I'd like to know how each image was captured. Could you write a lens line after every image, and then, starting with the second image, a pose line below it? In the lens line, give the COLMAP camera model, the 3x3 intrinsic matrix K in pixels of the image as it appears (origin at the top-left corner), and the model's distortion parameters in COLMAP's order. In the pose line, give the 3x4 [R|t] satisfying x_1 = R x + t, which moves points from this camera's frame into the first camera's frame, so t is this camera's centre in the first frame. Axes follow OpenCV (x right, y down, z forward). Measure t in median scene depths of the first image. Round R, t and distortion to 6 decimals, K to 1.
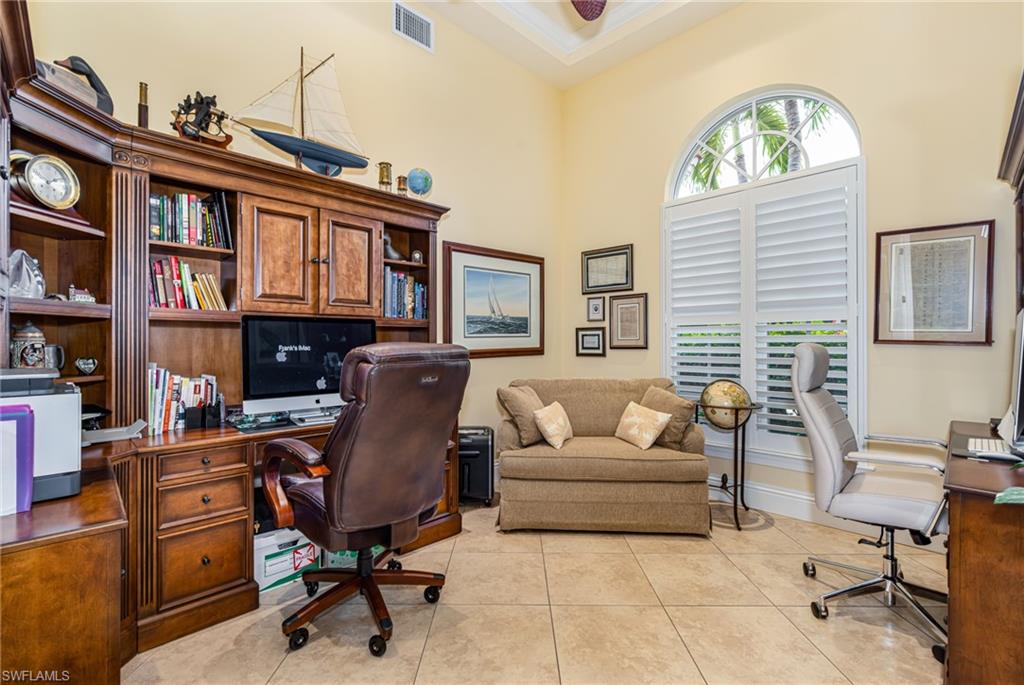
lens RADIAL K [[447.6, 0, 514.4], [0, 447.6, 344.3], [0, 0, 1]] dist [-0.000215, 0.000583]
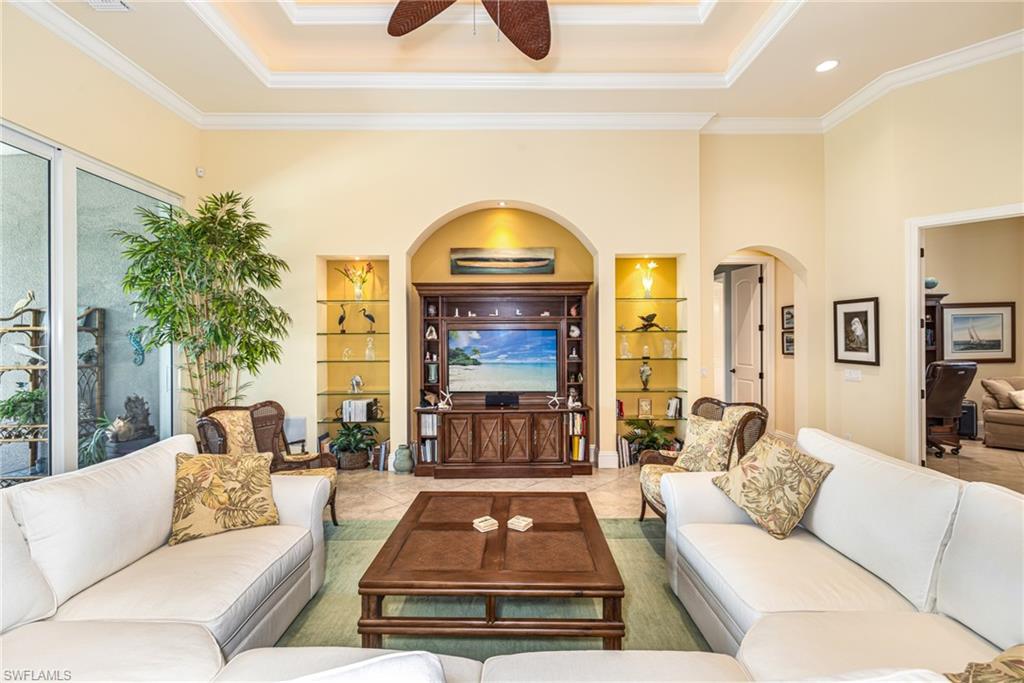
lens RADIAL K [[447.6, 0, 510.8], [0, 447.6, 339.4], [0, 0, 1]] dist [-0.000215, 0.000583]
pose [[0.713108, -0.004742, -0.701039, -0.108573], [0.005221, 0.999985, -0.001453, -0.074446], [0.701035, -0.002624, 0.713122, -1.558963]]
